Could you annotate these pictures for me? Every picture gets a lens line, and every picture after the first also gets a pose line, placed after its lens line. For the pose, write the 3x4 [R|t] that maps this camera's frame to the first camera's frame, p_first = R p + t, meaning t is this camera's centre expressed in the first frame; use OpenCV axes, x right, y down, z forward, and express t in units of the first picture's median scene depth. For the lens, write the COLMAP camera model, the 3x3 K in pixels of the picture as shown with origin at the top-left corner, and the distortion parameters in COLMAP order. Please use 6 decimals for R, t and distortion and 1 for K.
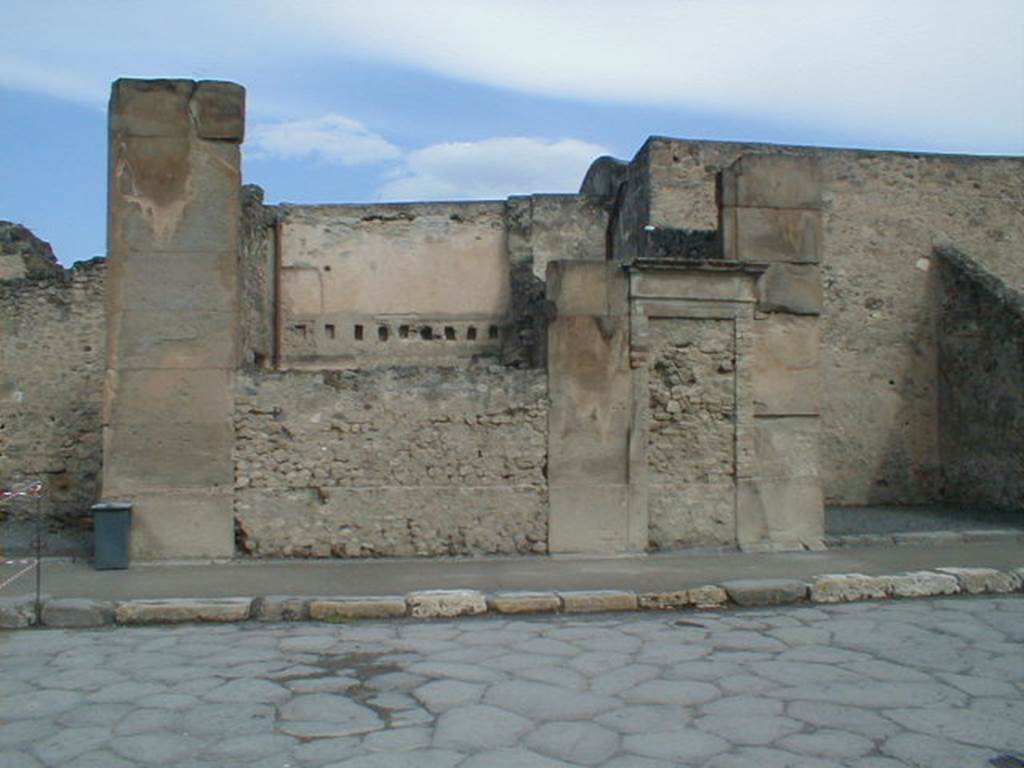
lens RADIAL K [[1022.6, 0, 512.0], [0, 1022.6, 384.0], [0, 0, 1]] dist [-0.156787, 0.211420]
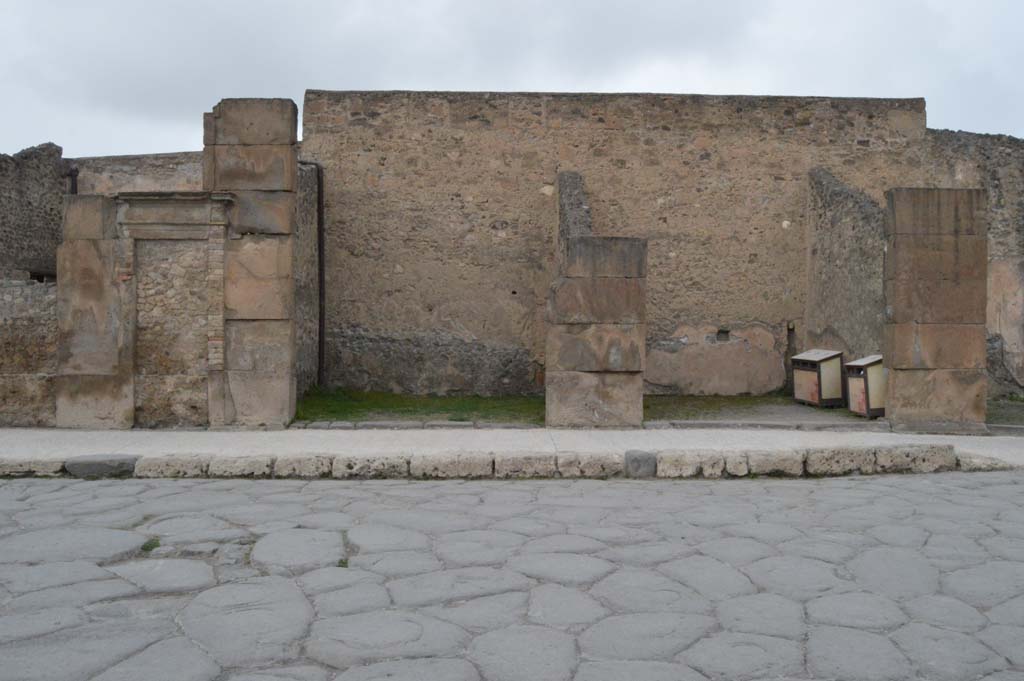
lens RADIAL K [[789.6, 0, 512.0], [0, 789.6, 340.5], [0, 0, 1]] dist [-0.085751, 0.003583]
pose [[0.991824, 0.007698, -0.127378, 0.492933], [-0.000593, 0.998446, 0.055725, 0.002798], [0.127609, -0.055194, 0.990288, 0.088101]]
